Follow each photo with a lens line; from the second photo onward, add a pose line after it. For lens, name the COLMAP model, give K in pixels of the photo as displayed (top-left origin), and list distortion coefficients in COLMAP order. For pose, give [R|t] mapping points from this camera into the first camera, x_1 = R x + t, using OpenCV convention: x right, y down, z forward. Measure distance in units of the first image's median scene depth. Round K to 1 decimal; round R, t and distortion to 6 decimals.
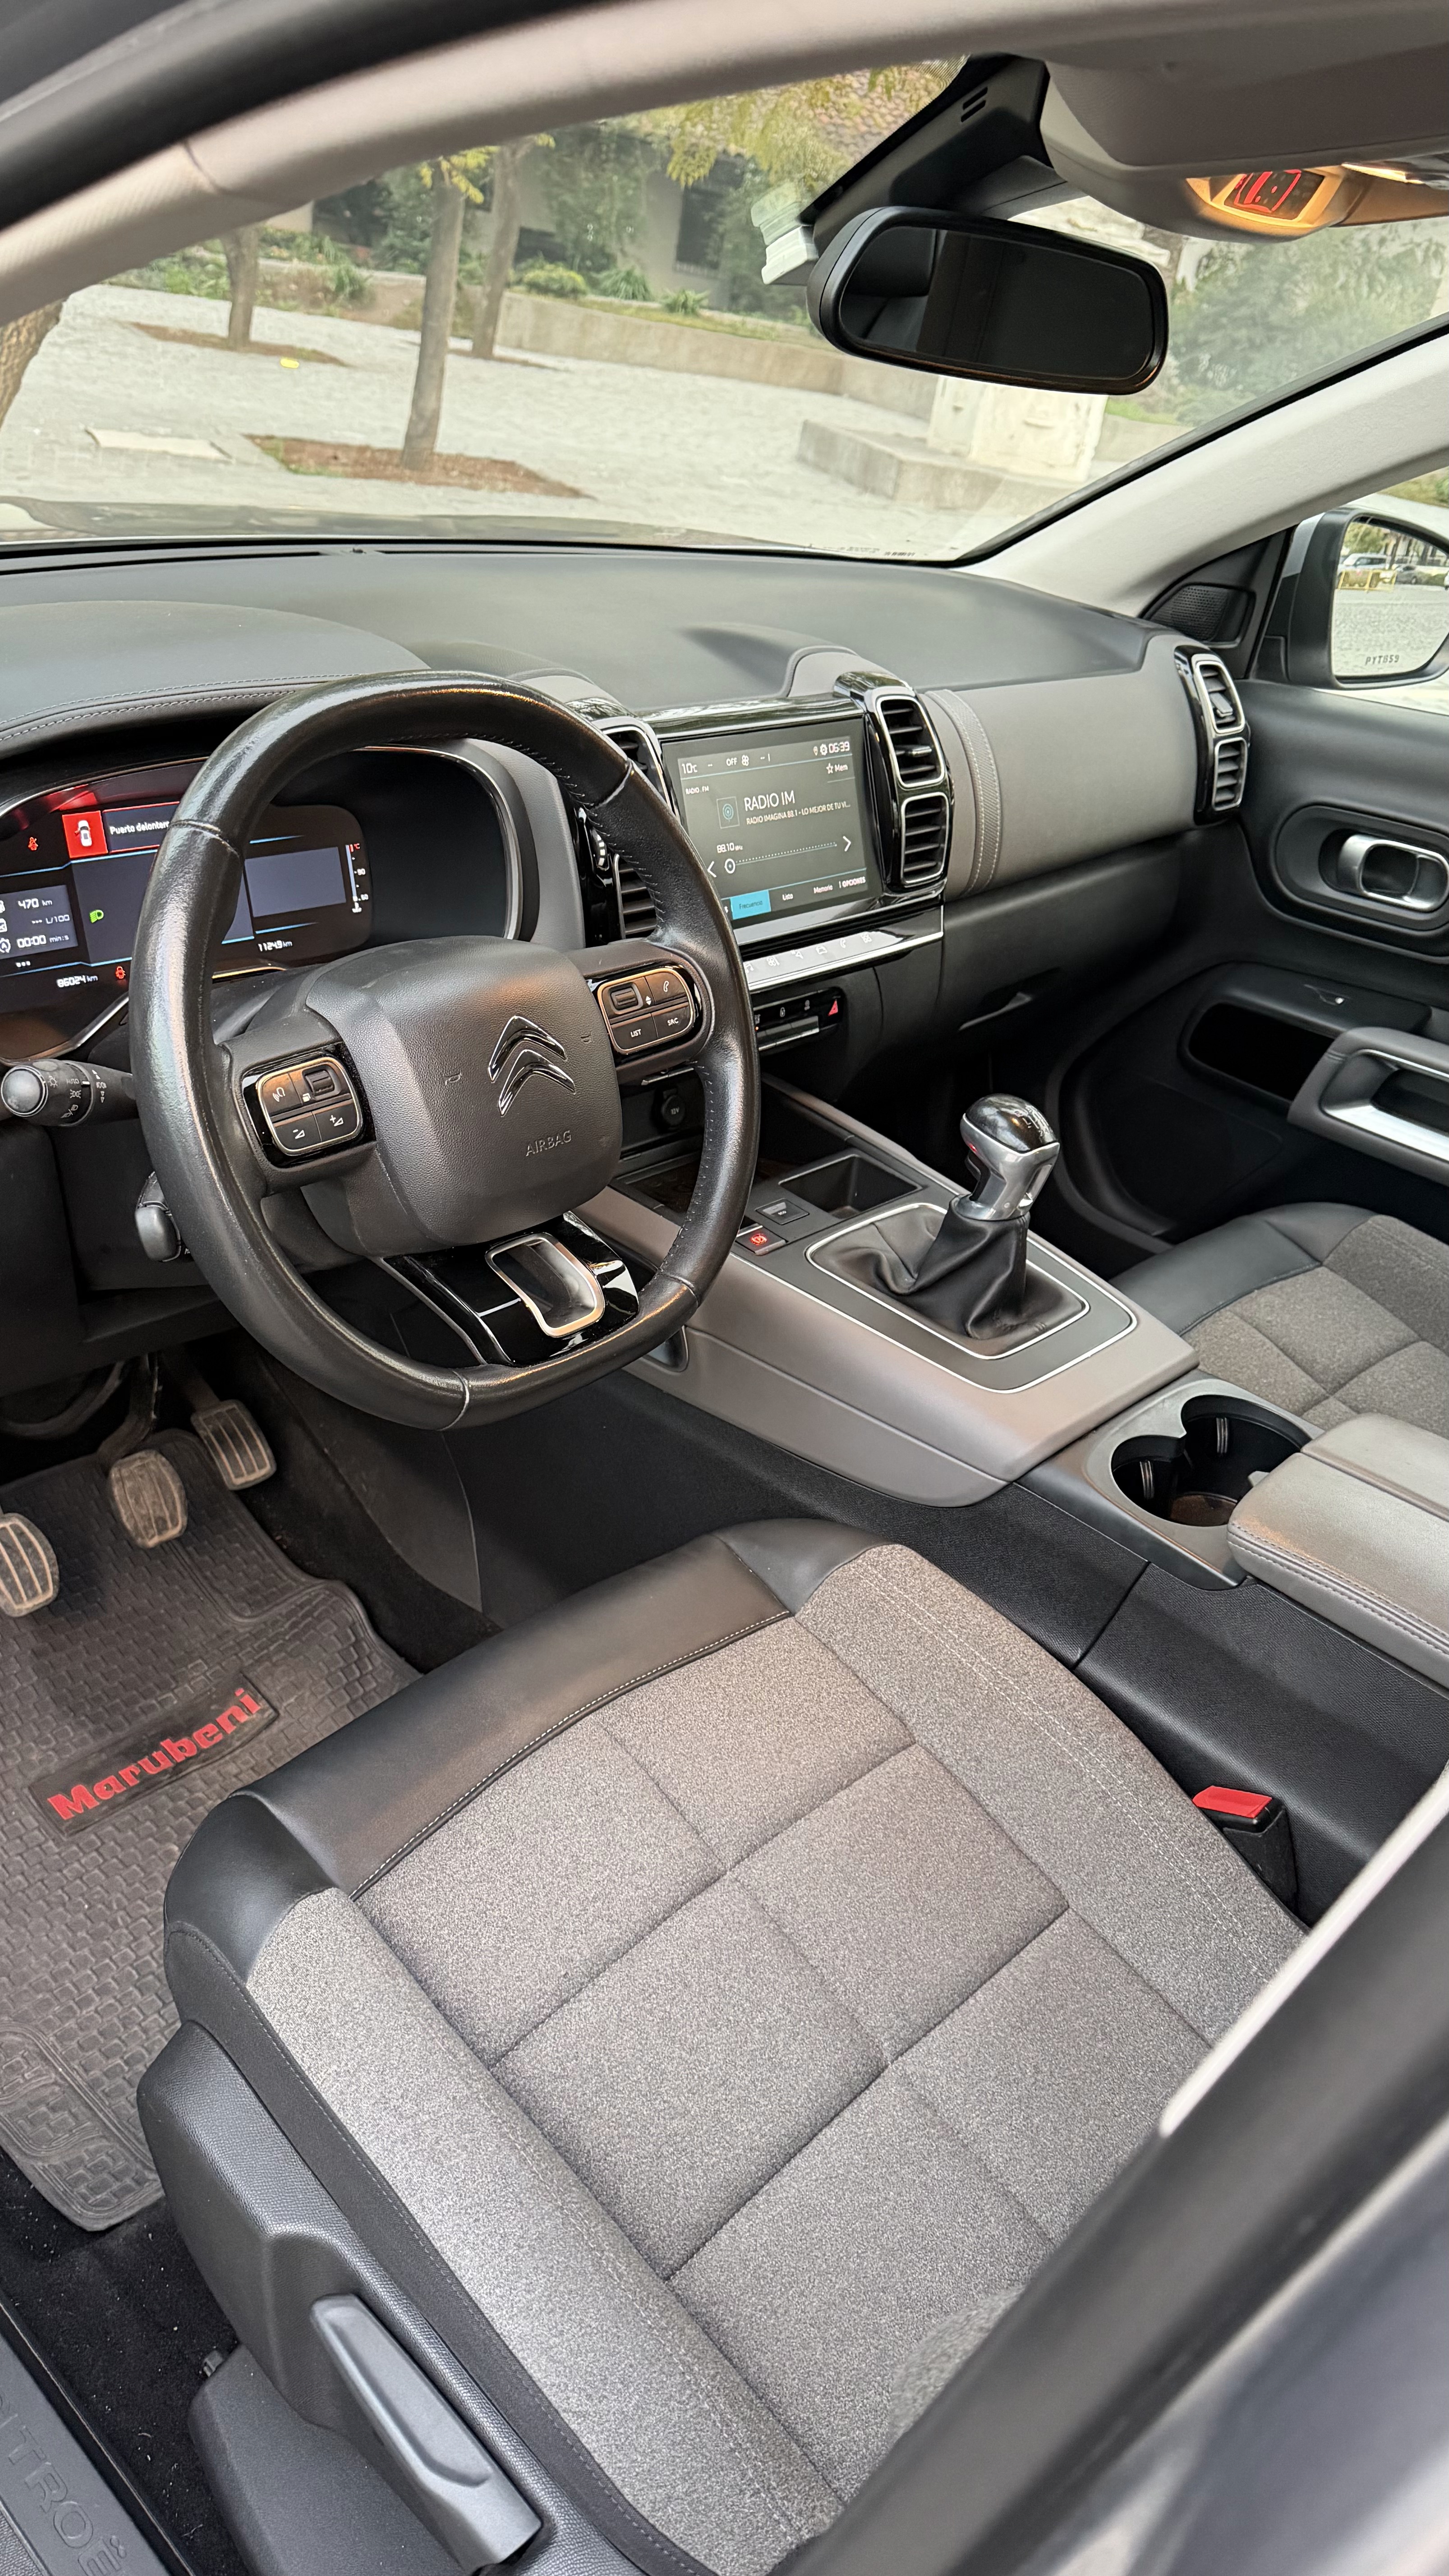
lens RADIAL K [[1859.8, 0, 724.5], [0, 1859.8, 1288.0], [0, 0, 1]] dist [0.002361, -0.003477]
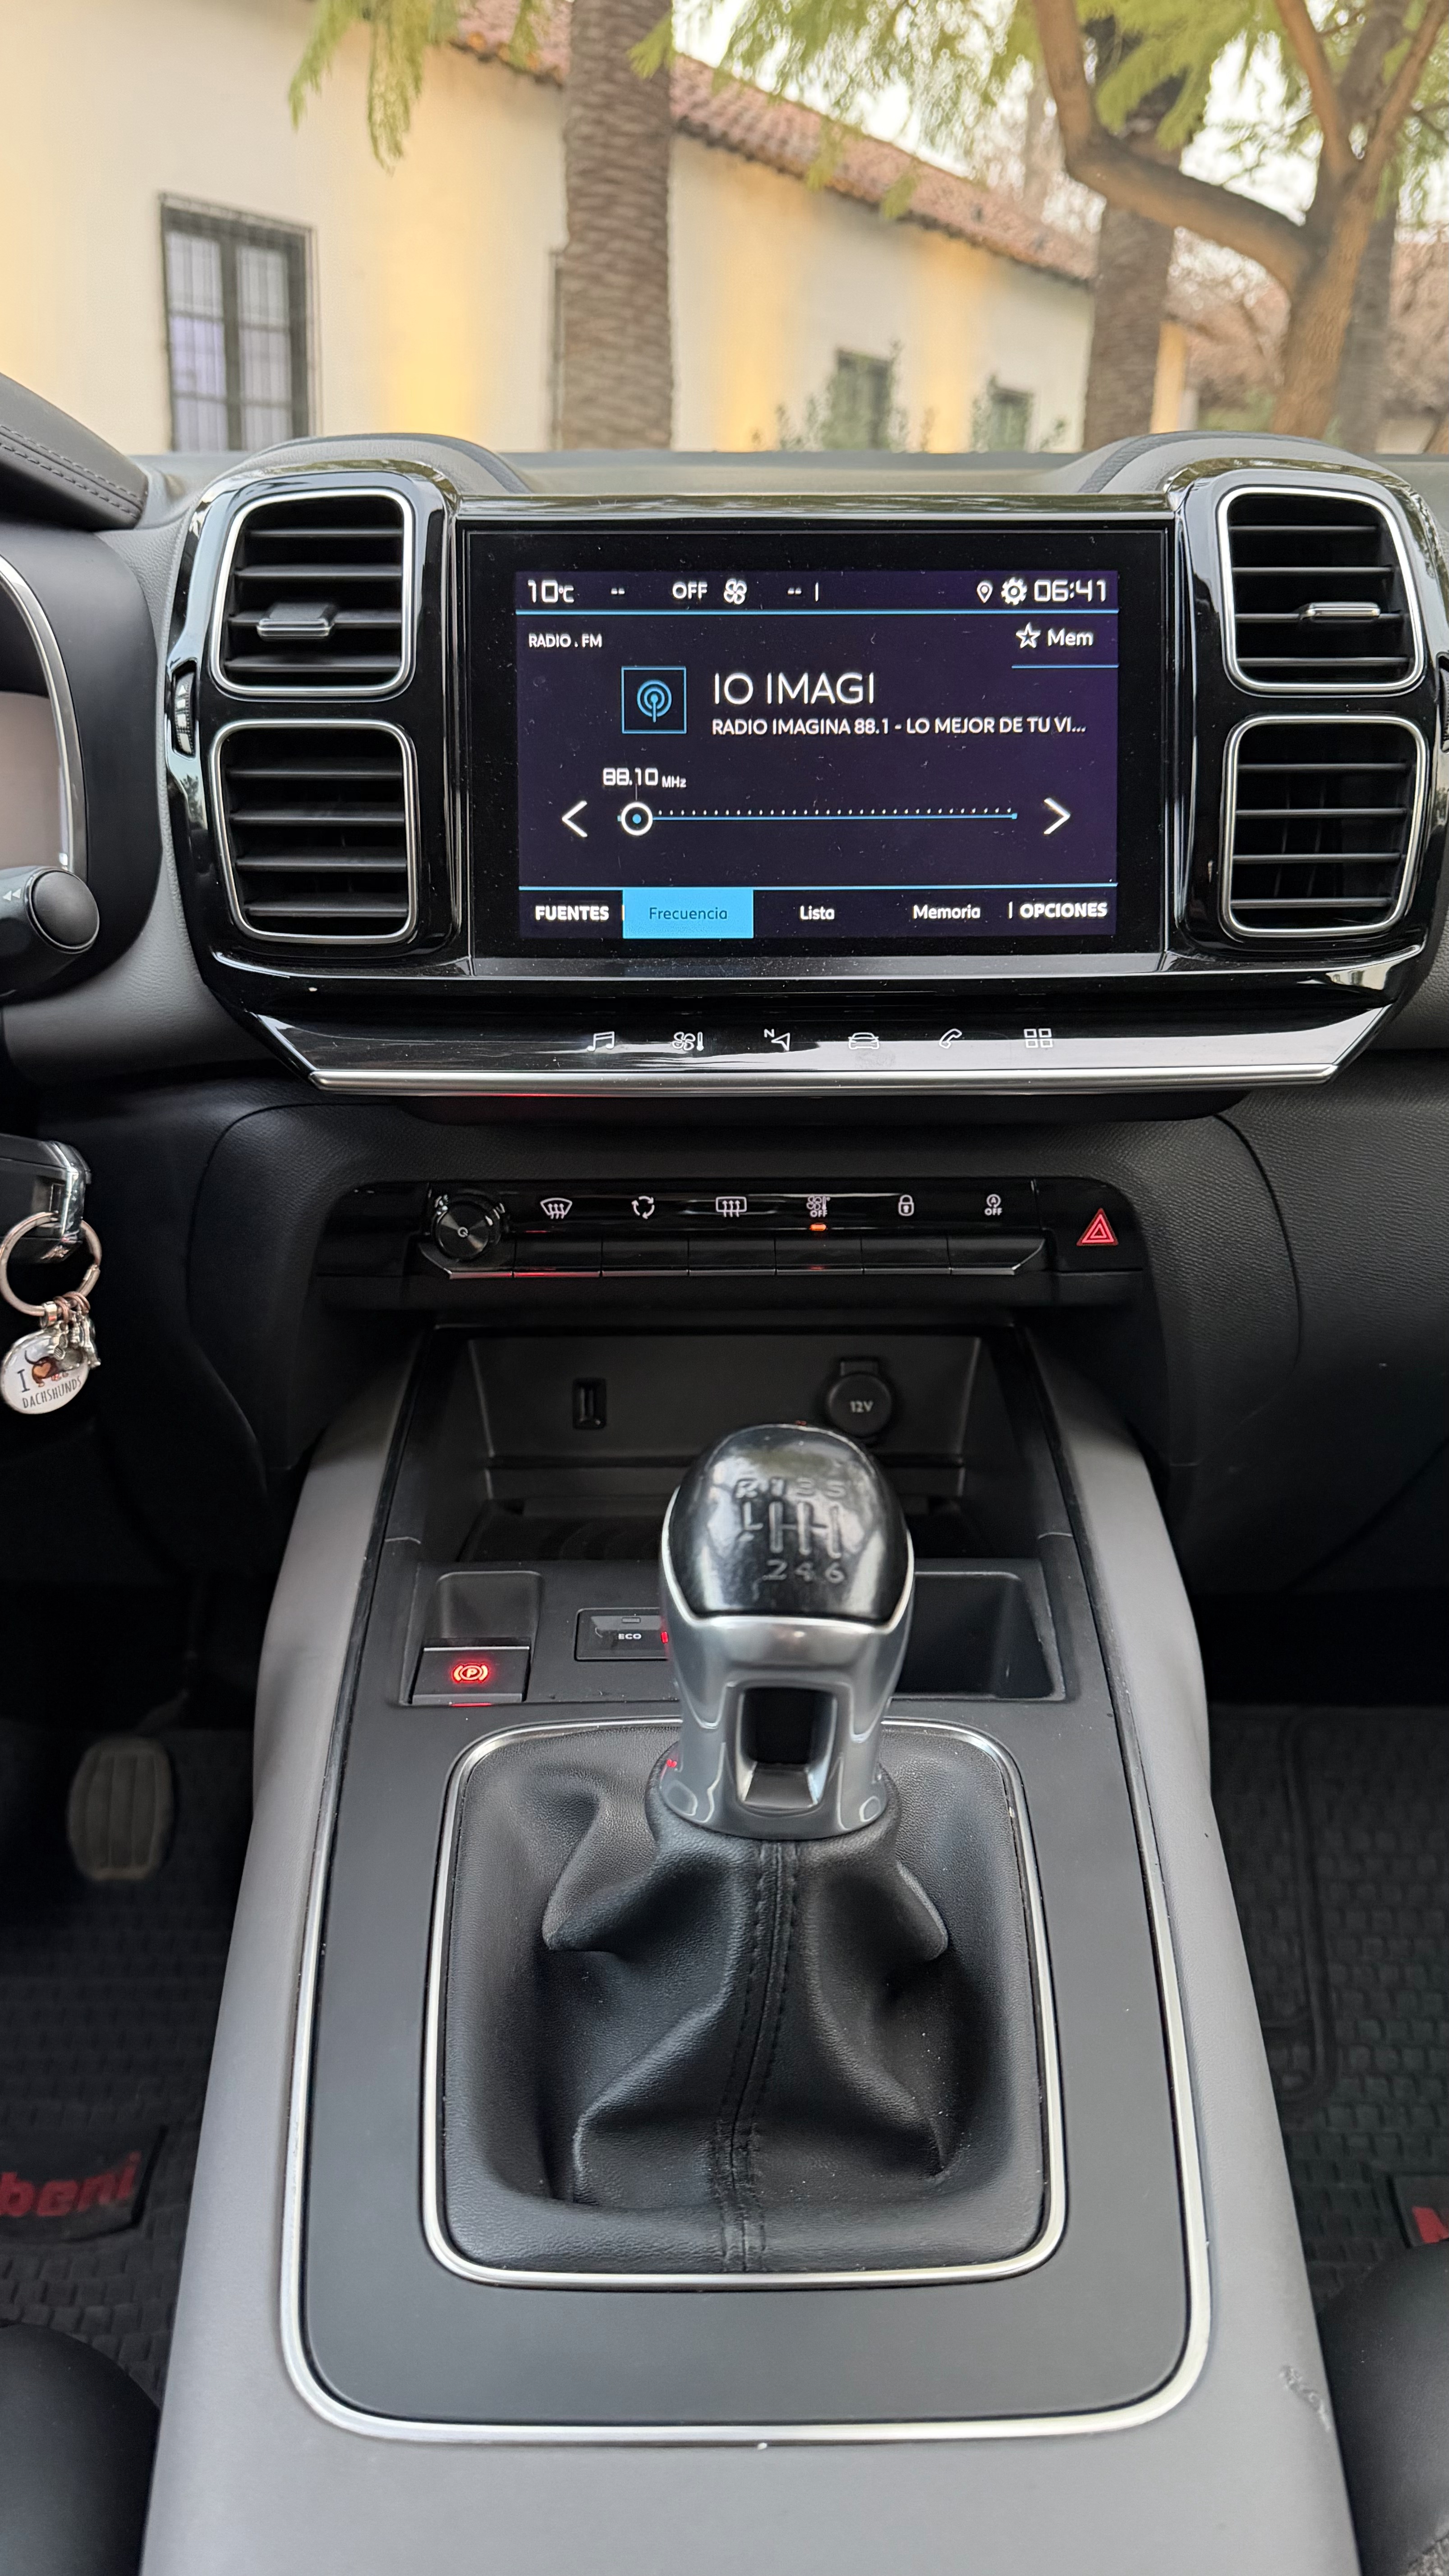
lens RADIAL K [[1859.8, 0, 724.5], [0, 1859.8, 1288.0], [0, 0, 1]] dist [0.002361, -0.003477]
pose [[0.704315, 0.149936, -0.693873, 0.321295], [-0.270041, 0.960546, -0.066545, -0.093485], [0.656520, 0.234243, 0.717016, 0.693784]]
